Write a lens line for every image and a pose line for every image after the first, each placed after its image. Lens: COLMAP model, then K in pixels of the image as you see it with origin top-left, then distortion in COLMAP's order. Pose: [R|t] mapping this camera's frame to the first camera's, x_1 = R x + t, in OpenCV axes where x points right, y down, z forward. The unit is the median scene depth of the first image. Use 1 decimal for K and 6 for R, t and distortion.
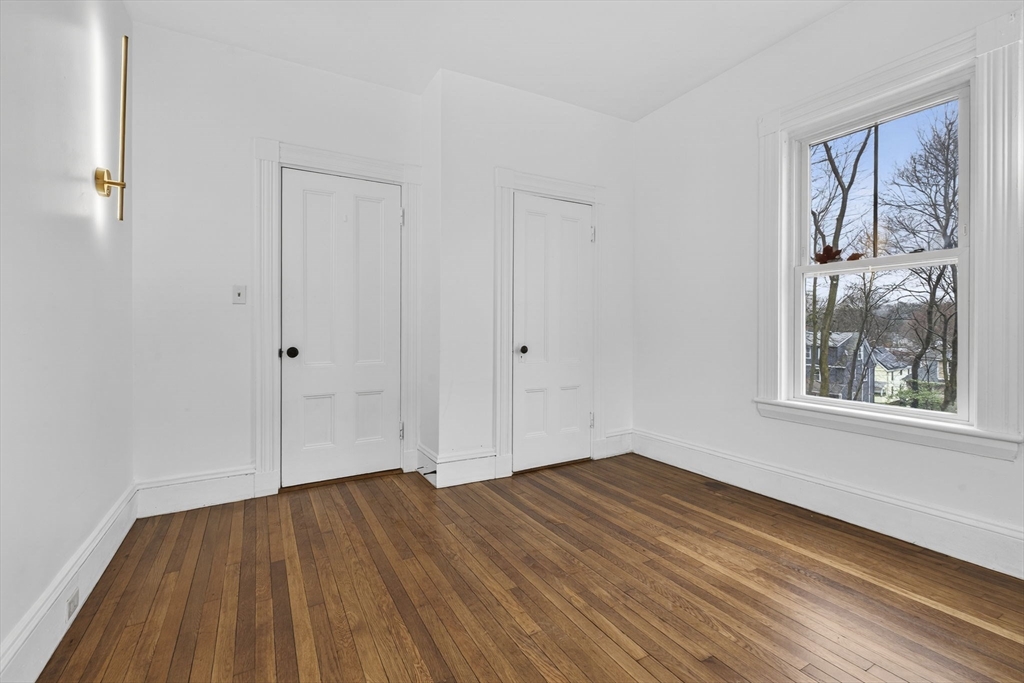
lens RADIAL K [[450.9, 0, 511.2], [0, 450.9, 330.4], [0, 0, 1]] dist [0.001082, 0.000058]
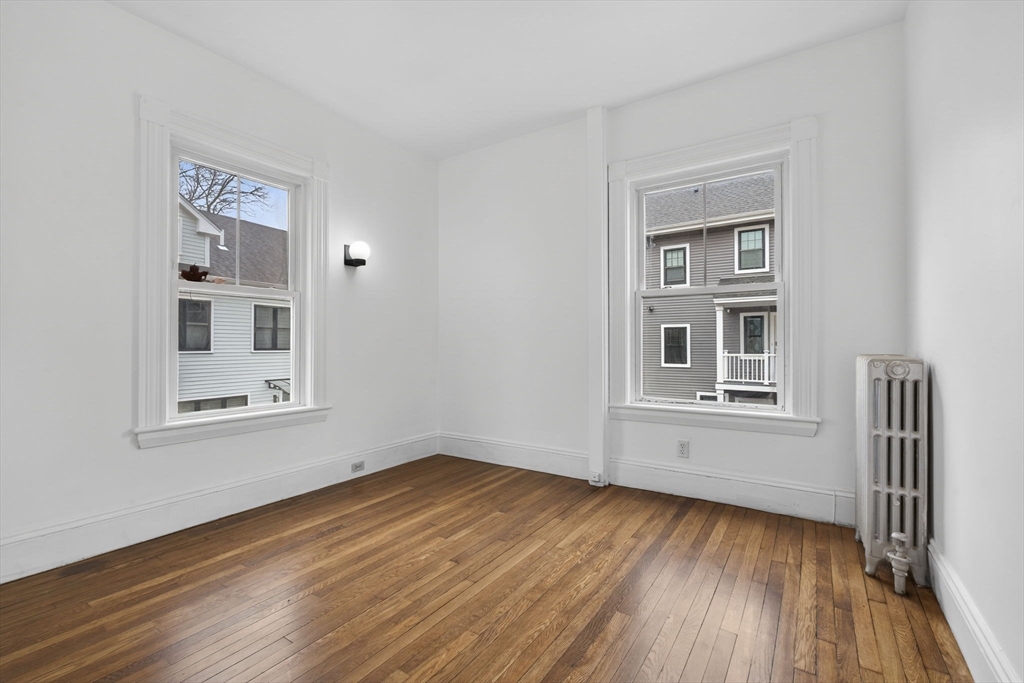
lens RADIAL K [[444.2, 0, 520.4], [0, 444.2, 342.6], [0, 0, 1]] dist [-0.020628, 0.000378]
pose [[-0.471505, 0.005285, 0.881848, -0.654694], [0.007946, 0.999967, -0.001744, -0.001081], [-0.881828, 0.006184, -0.471531, 0.999508]]
